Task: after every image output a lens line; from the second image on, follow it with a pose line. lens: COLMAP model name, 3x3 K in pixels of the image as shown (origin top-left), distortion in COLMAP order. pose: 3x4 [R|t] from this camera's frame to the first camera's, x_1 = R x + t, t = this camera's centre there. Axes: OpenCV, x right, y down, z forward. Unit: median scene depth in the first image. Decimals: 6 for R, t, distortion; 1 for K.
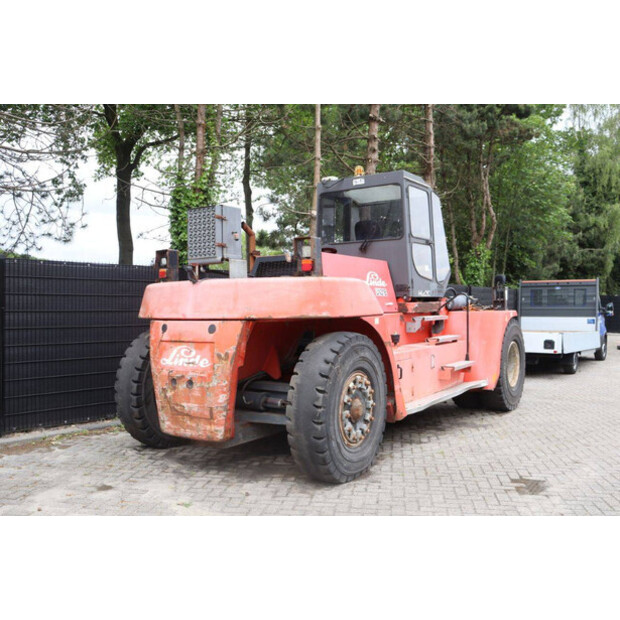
lens RADIAL K [[597.2, 0, 309.5], [0, 597.2, 314.6], [0, 0, 1]] dist [-0.055183, 0.000000]
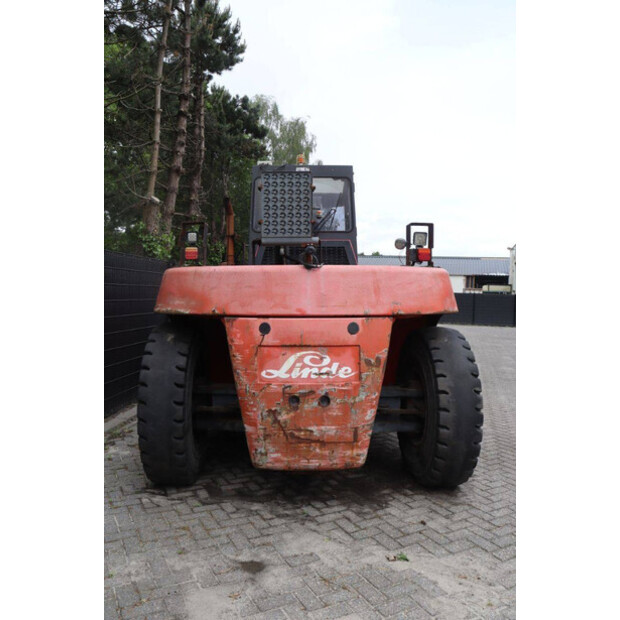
lens RADIAL K [[505.6, 0, 304.0], [0, 505.6, 311.9], [0, 0, 1]] dist [-0.147883, 0.106643]
pose [[0.818974, -0.010370, 0.573737, -0.585708], [-0.001180, 0.999804, 0.019756, -0.010441], [-0.573830, -0.016857, 0.818801, 0.483662]]
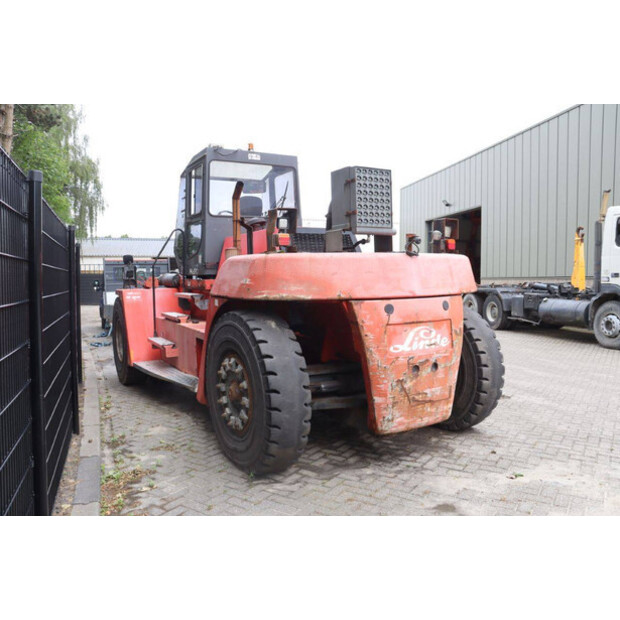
lens RADIAL K [[505.6, 0, 315.7], [0, 505.6, 307.9], [0, 0, 1]] dist [-0.147883, 0.106643]
pose [[0.429957, -0.057837, 0.900995, -0.959970], [0.024159, 0.998326, 0.052557, -0.018968], [-0.902526, -0.000830, 0.430635, 0.825343]]
